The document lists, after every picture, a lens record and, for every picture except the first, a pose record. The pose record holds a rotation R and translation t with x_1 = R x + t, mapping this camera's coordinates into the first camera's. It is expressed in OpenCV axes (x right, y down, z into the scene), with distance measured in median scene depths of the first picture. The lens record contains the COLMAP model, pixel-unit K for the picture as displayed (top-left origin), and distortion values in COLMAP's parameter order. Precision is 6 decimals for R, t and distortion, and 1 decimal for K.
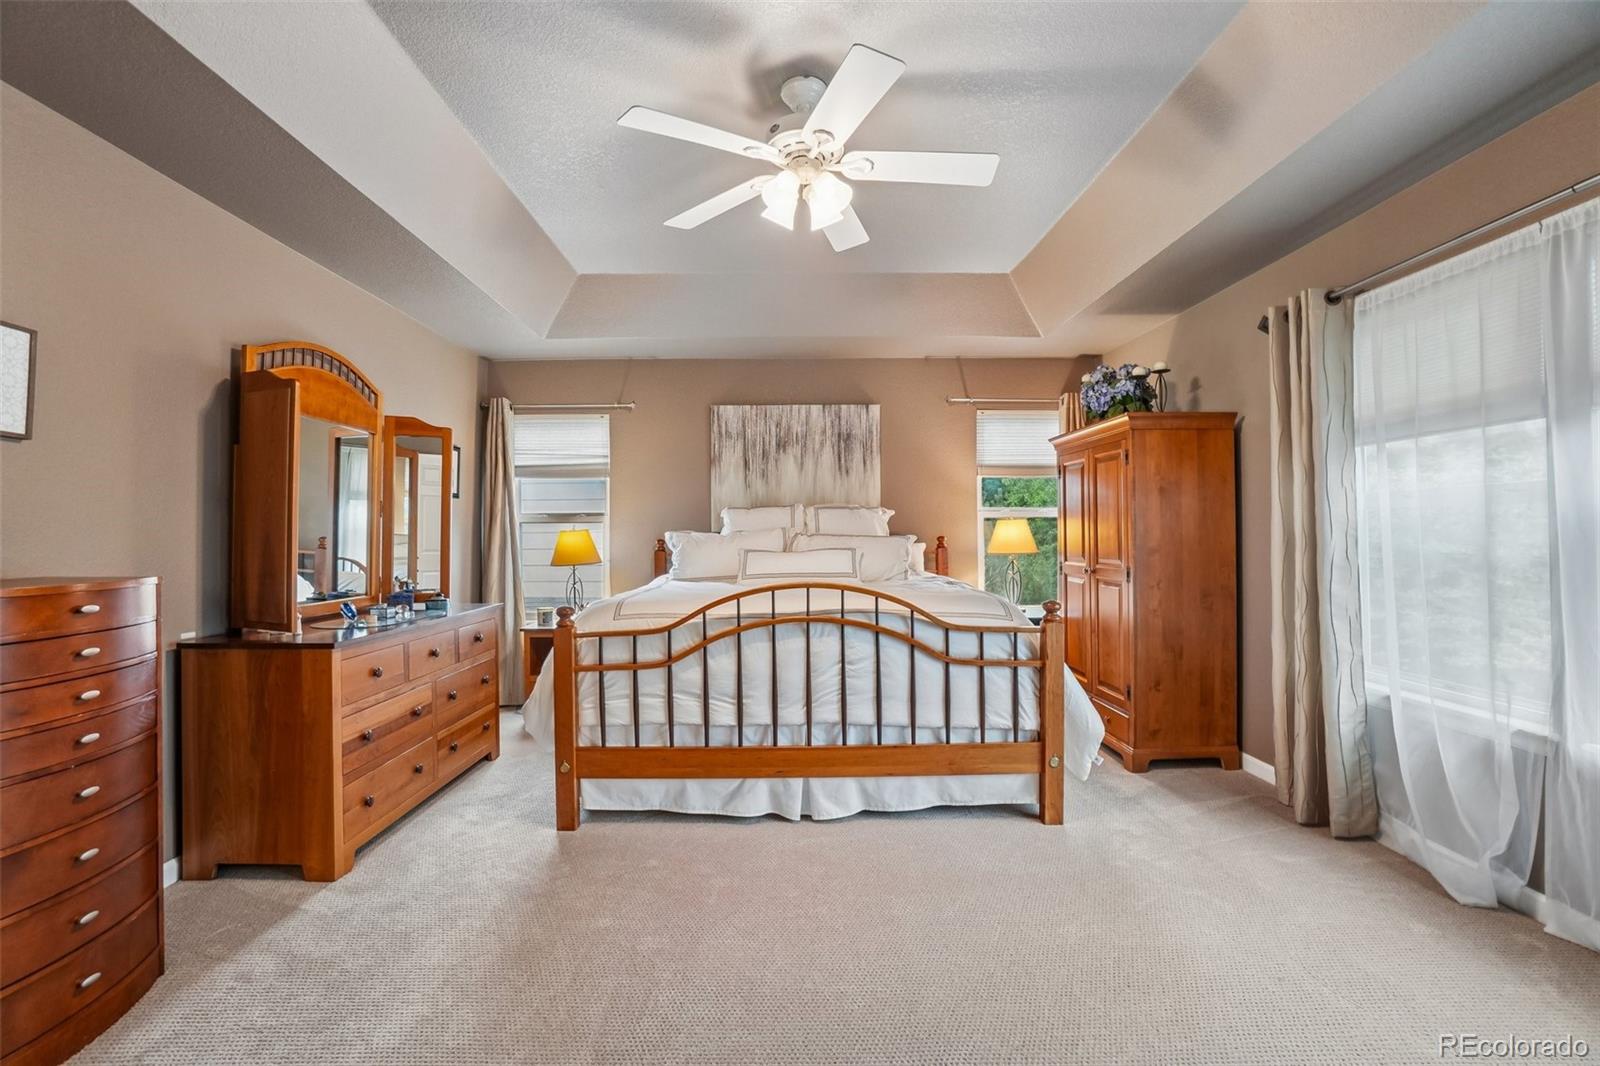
lens RADIAL K [[715.9, 0, 800.0], [0, 715.9, 533.0], [0, 0, 1]] dist [-0.062987, 0.022993]
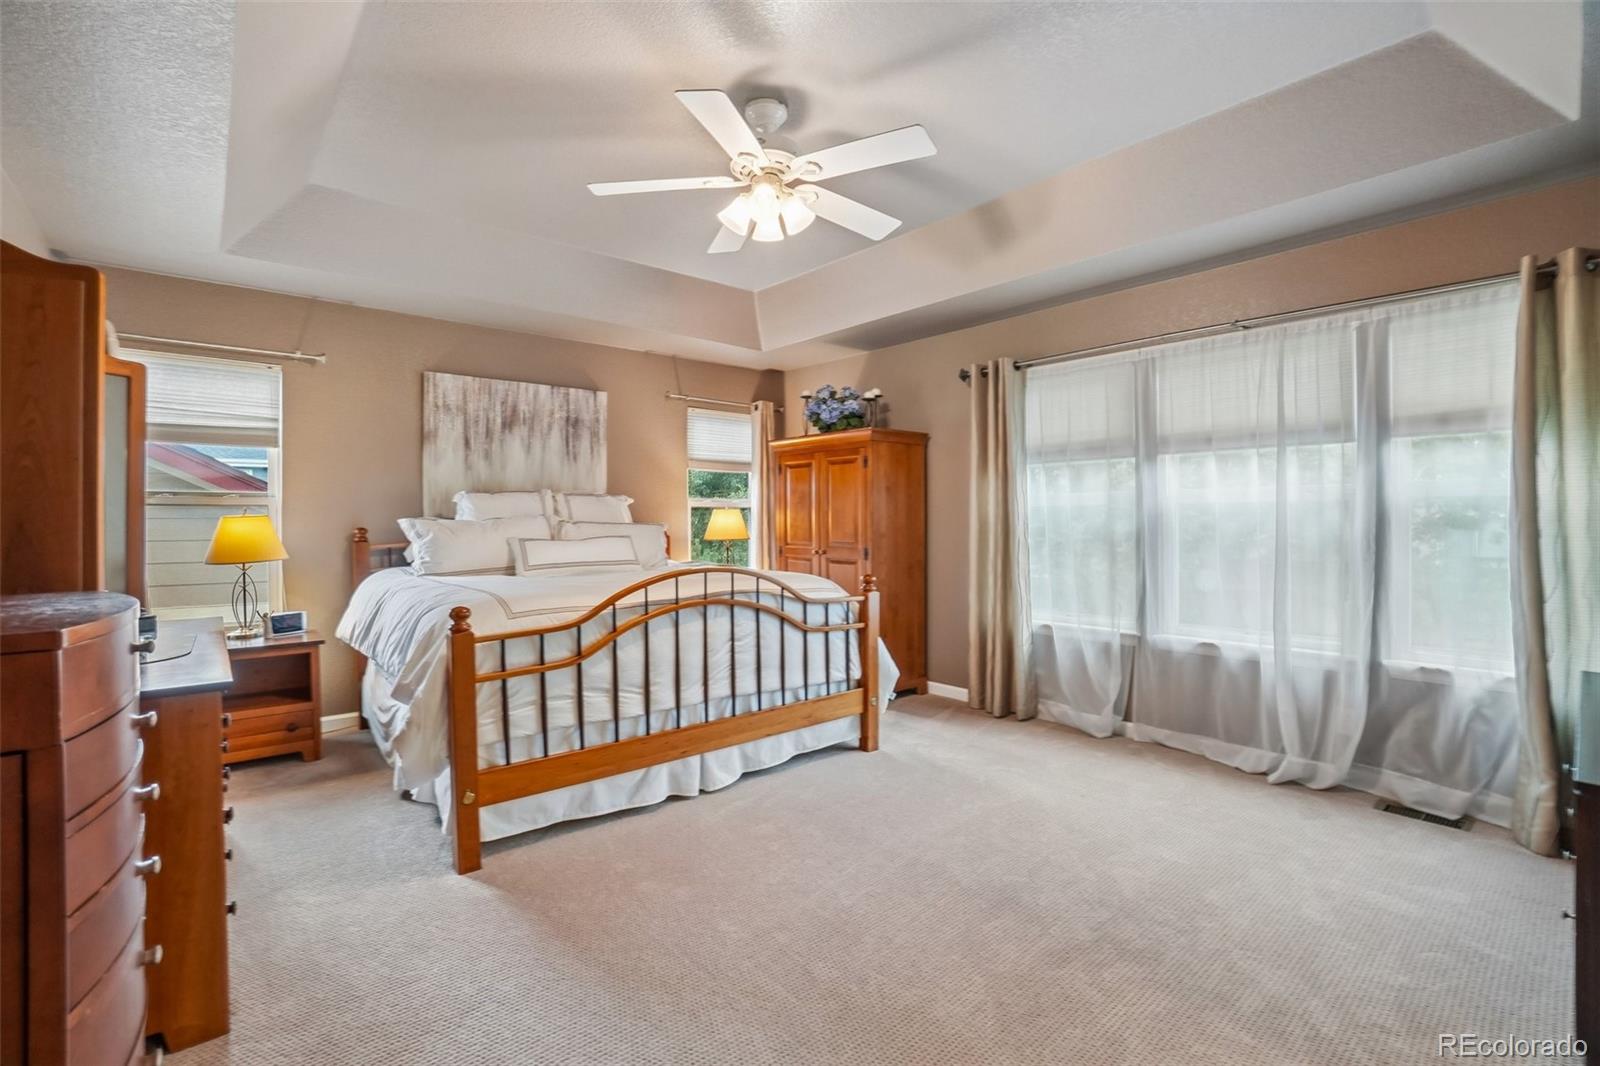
lens RADIAL K [[715.9, 0, 800.0], [0, 715.9, 533.0], [0, 0, 1]] dist [-0.062987, 0.022993]
pose [[0.763546, -0.007327, 0.645712, -0.558920], [-0.002891, 0.999887, 0.014764, 0.002633], [-0.645747, -0.013140, 0.763439, 0.109494]]
